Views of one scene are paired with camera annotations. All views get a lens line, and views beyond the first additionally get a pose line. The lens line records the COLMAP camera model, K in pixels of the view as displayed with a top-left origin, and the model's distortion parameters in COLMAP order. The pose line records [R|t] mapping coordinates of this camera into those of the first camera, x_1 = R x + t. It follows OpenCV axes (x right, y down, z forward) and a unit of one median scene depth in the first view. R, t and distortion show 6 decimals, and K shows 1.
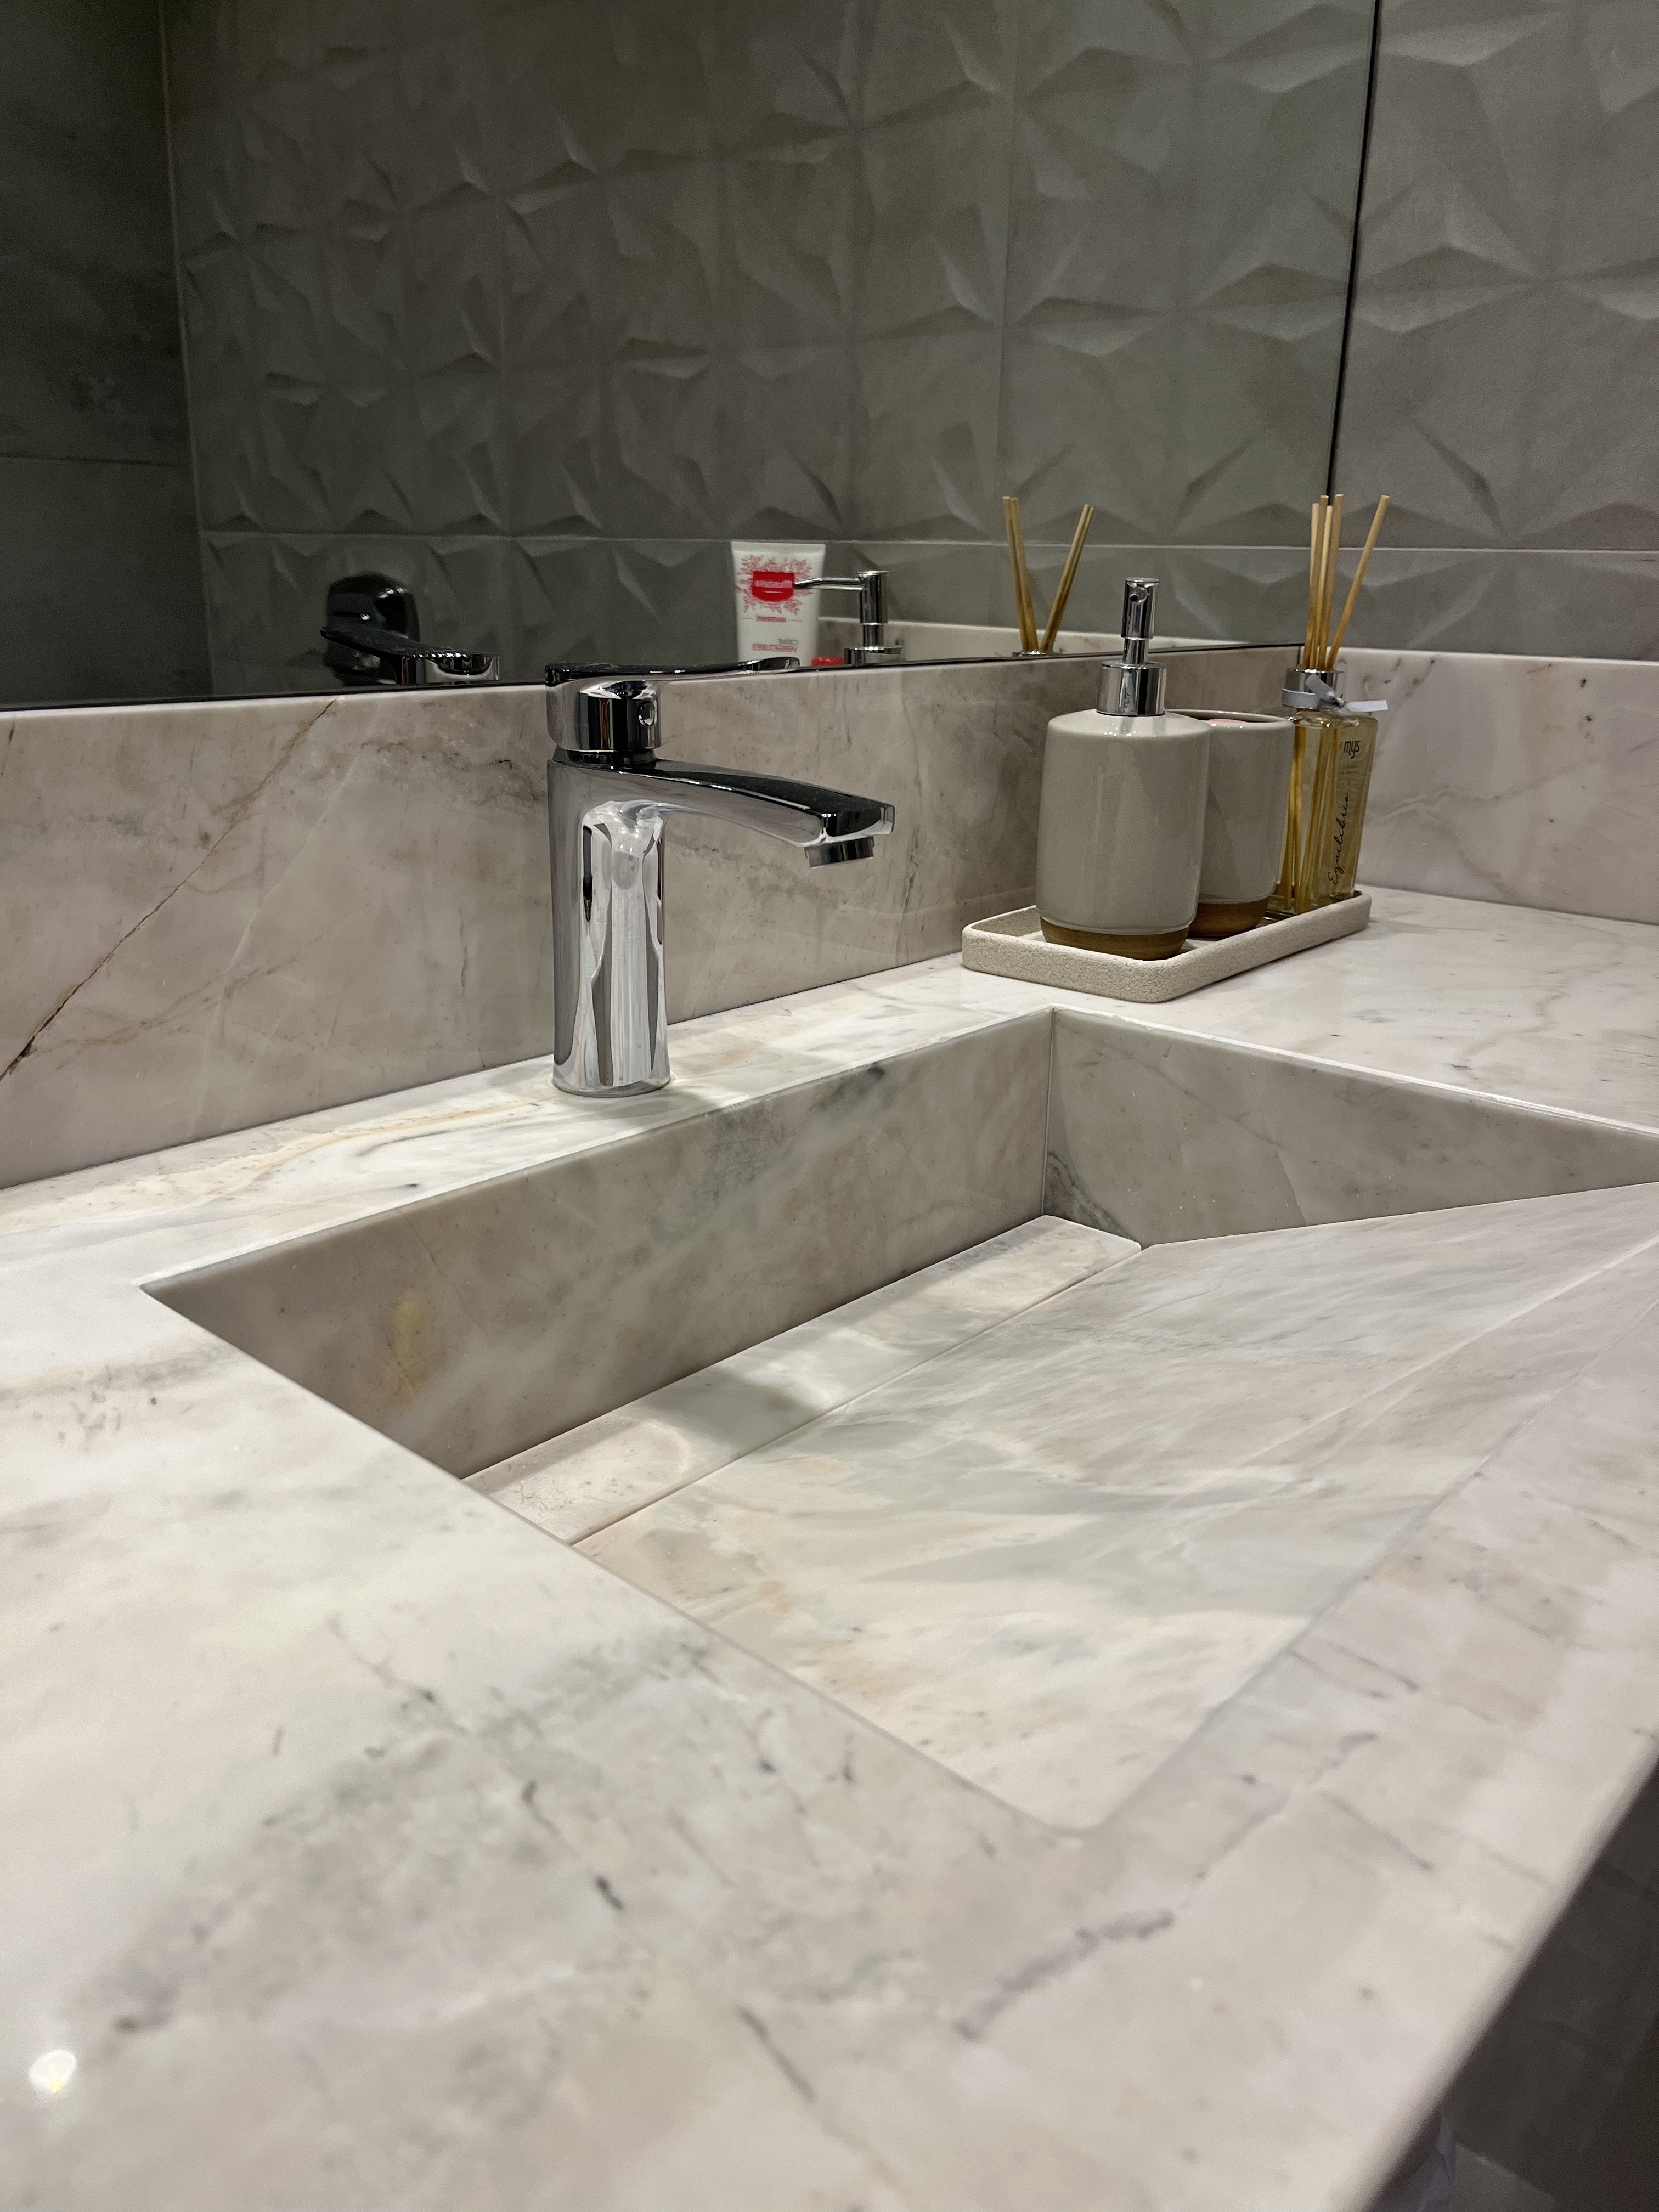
lens RADIAL K [[1683.1, 0, 833.4], [0, 1683.1, 1098.6], [0, 0, 1]] dist [0.046908, -0.070093]
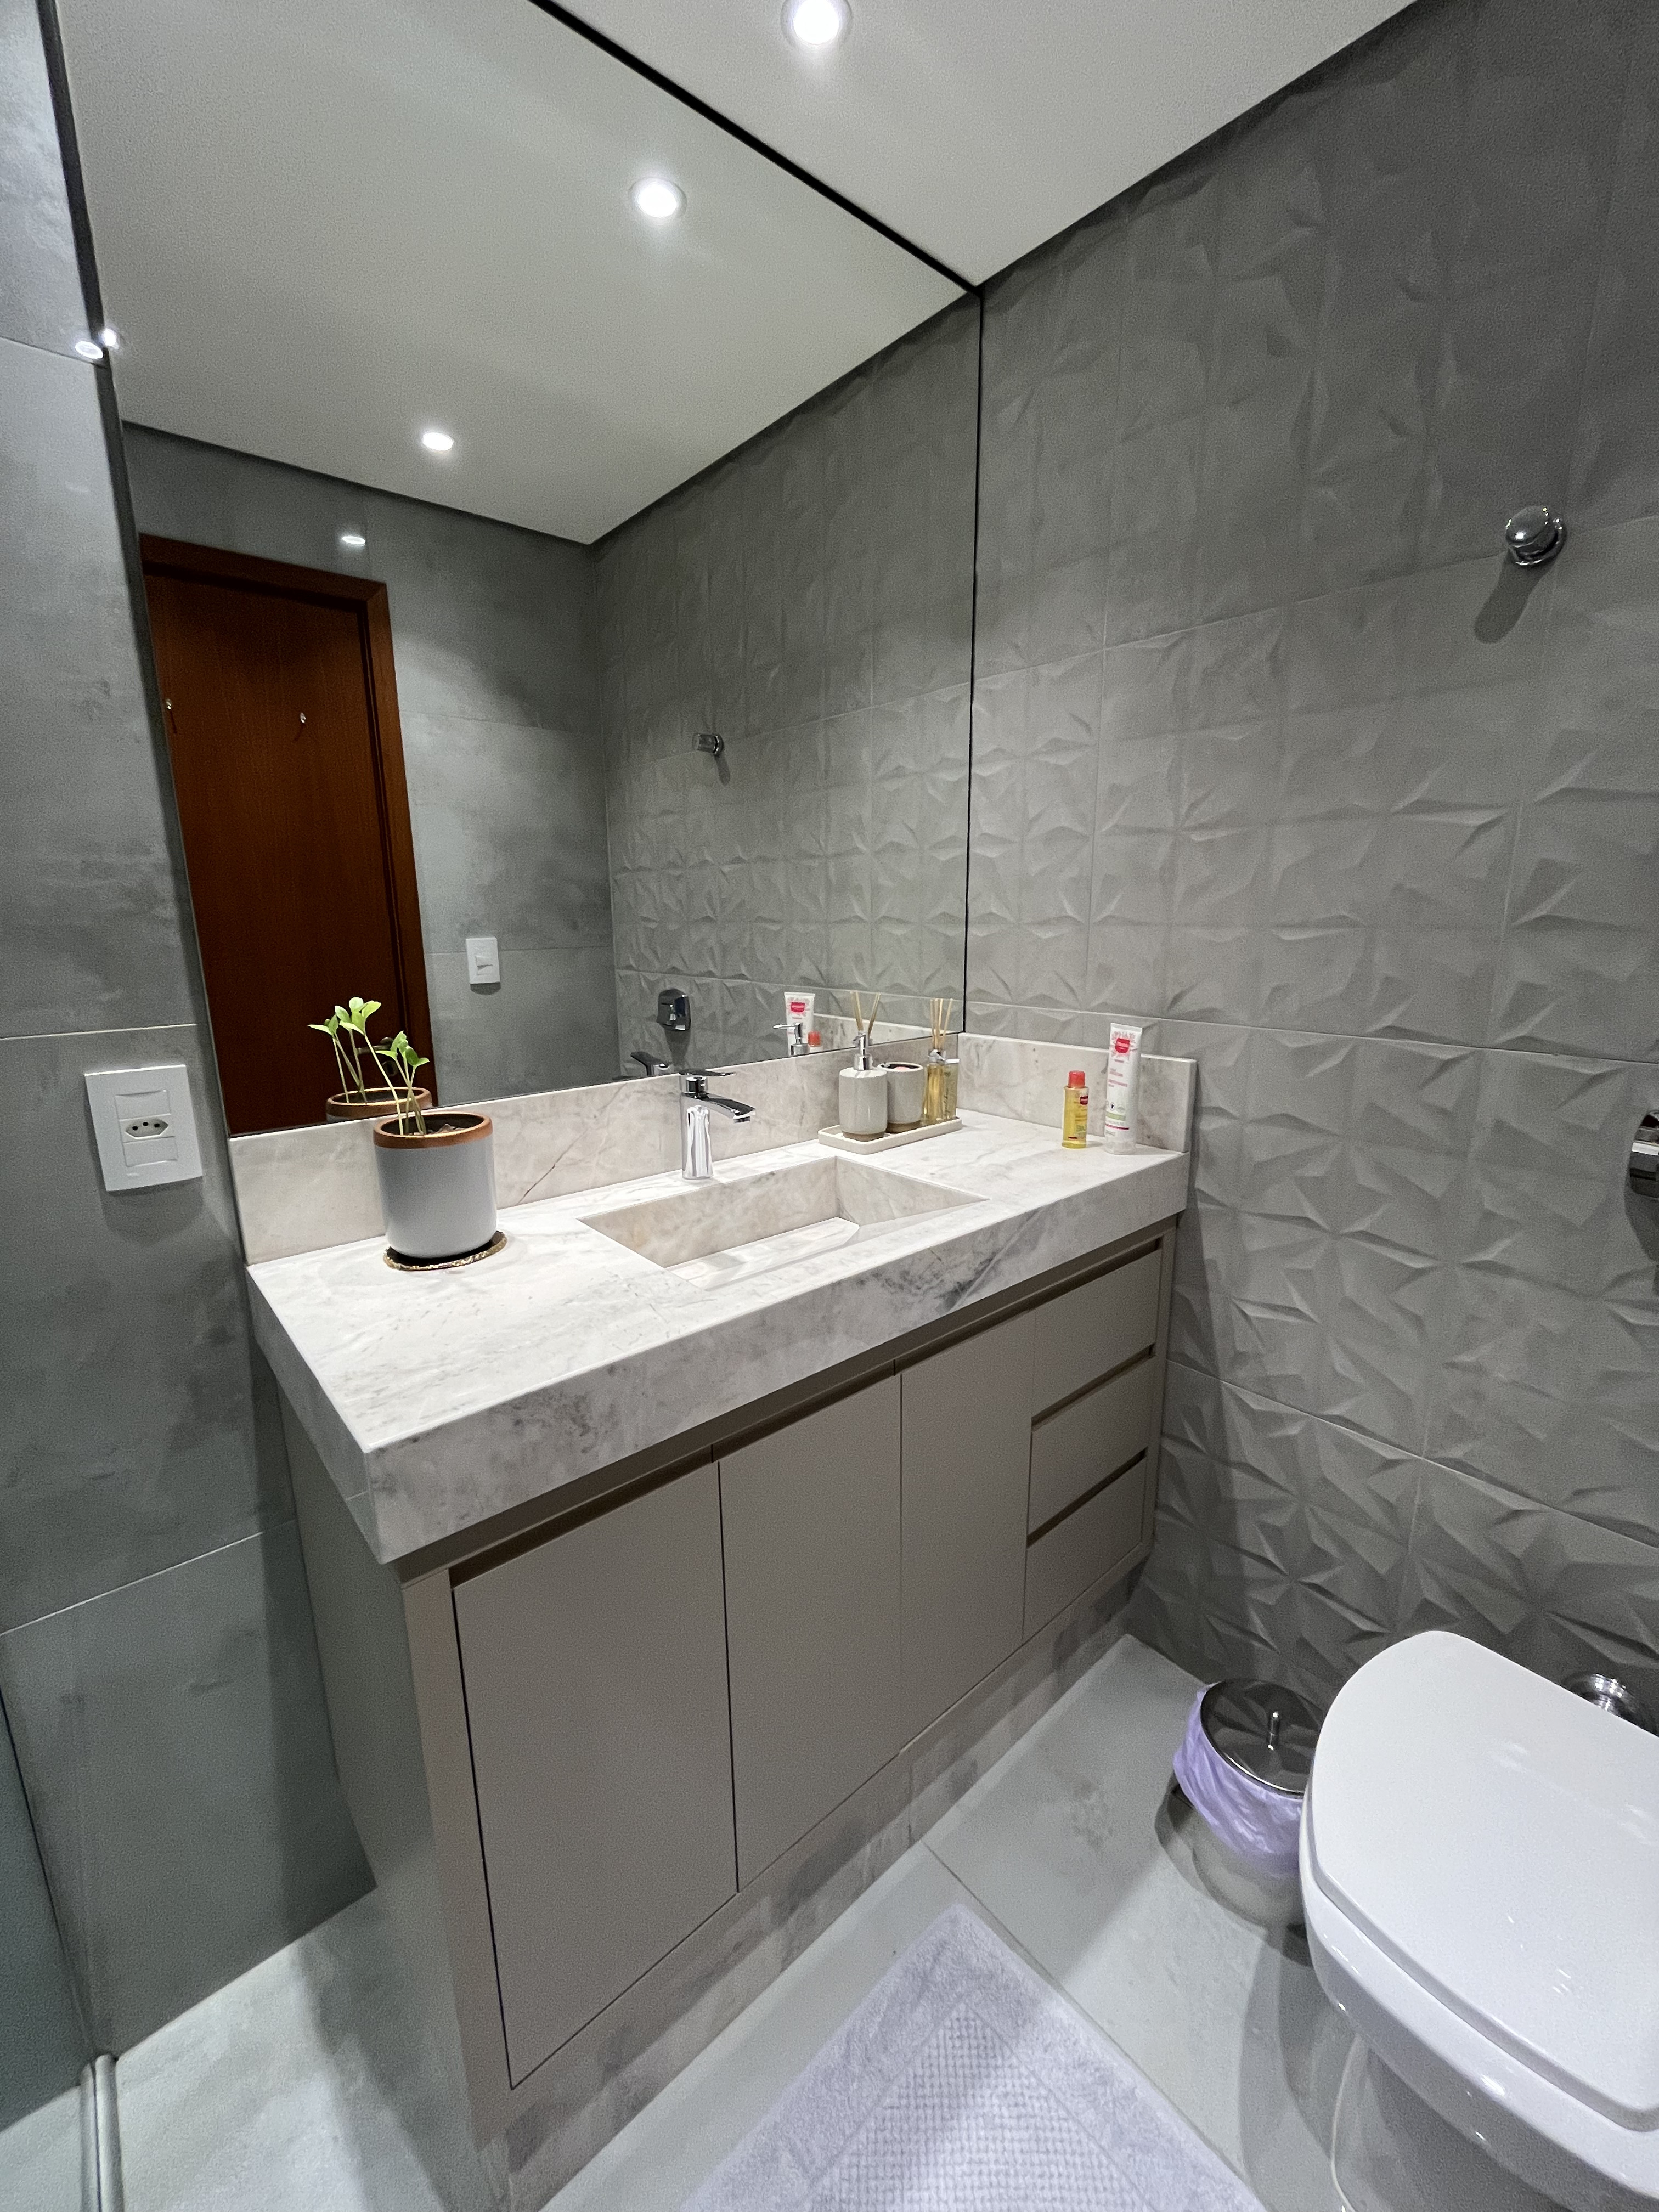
lens RADIAL K [[898.7, 0, 829.5], [0, 898.7, 1106.0], [0, 0, 1]] dist [-0.000973, -0.000434]
pose [[0.991316, -0.001807, -0.131491, 0.309905], [-0.010616, 0.995543, -0.093714, 0.014284], [0.131075, 0.094296, 0.986878, -0.702242]]
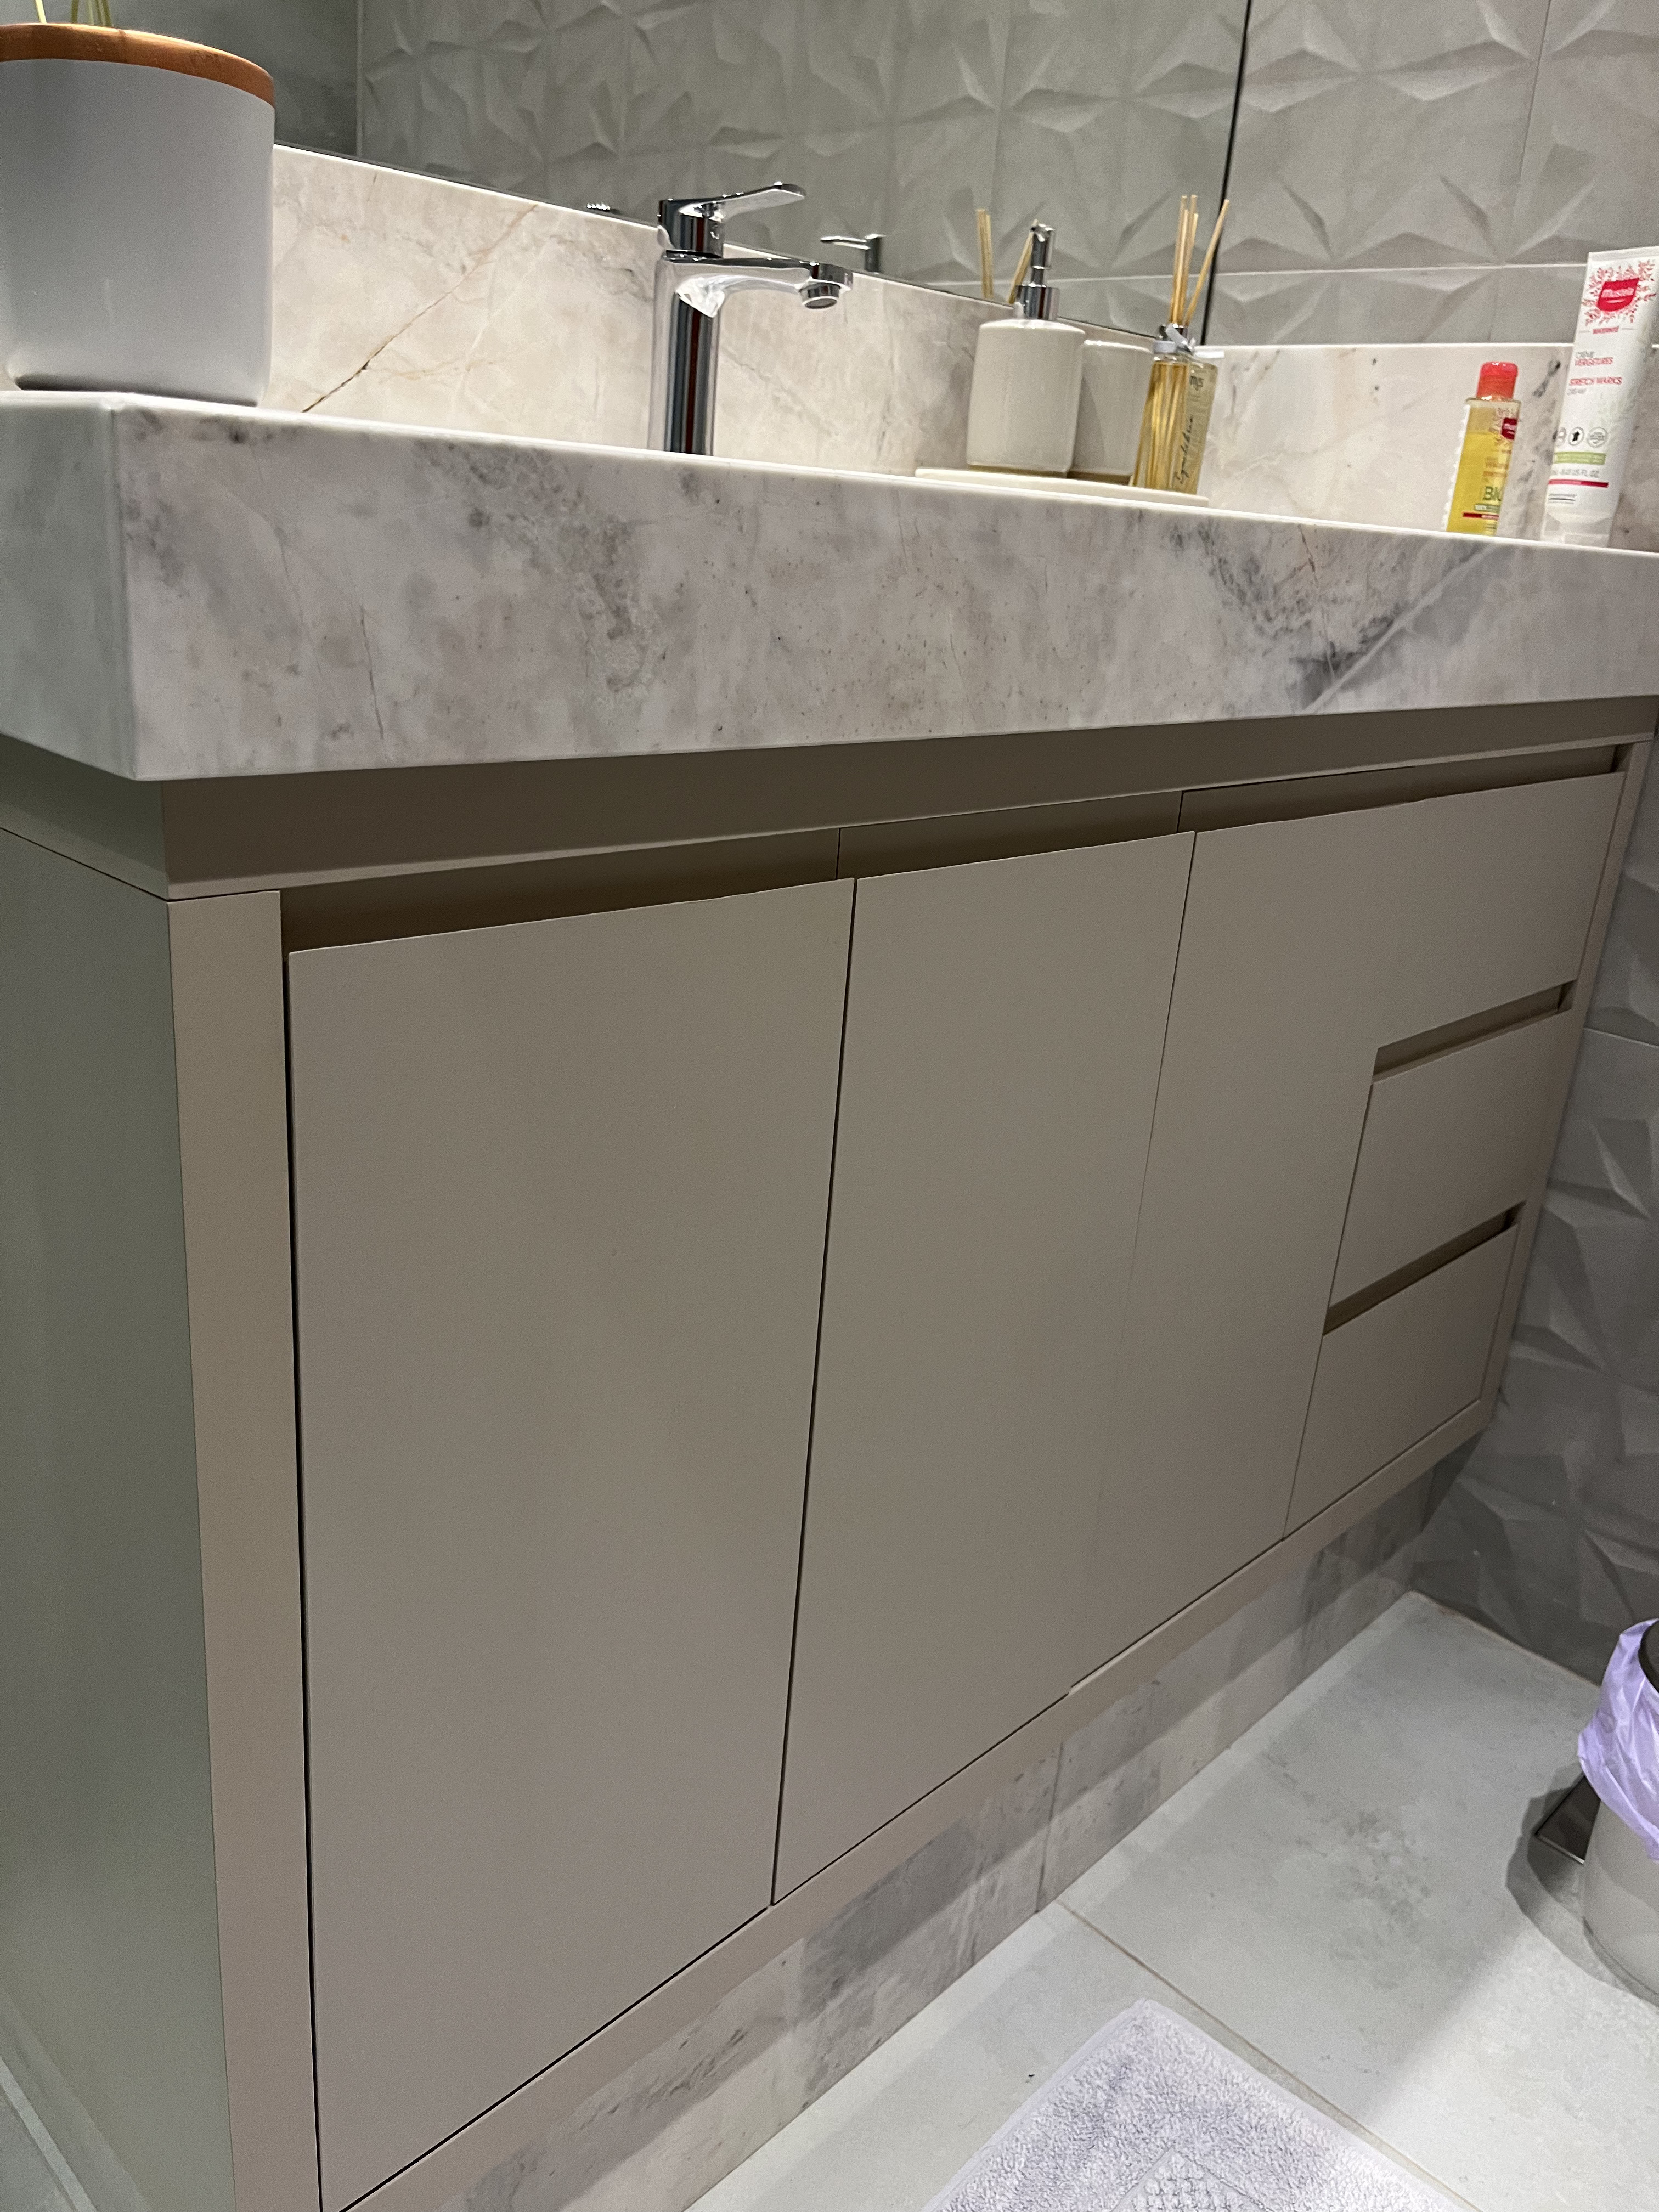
lens RADIAL K [[1680.2, 0, 819.9], [0, 1680.2, 1104.7], [0, 0, 1]] dist [0.092286, -0.140153]
pose [[0.996964, 0.072442, -0.028550, 0.070688], [-0.071708, 0.997088, 0.025938, 0.399000], [0.030346, -0.023812, 0.999256, -0.489165]]
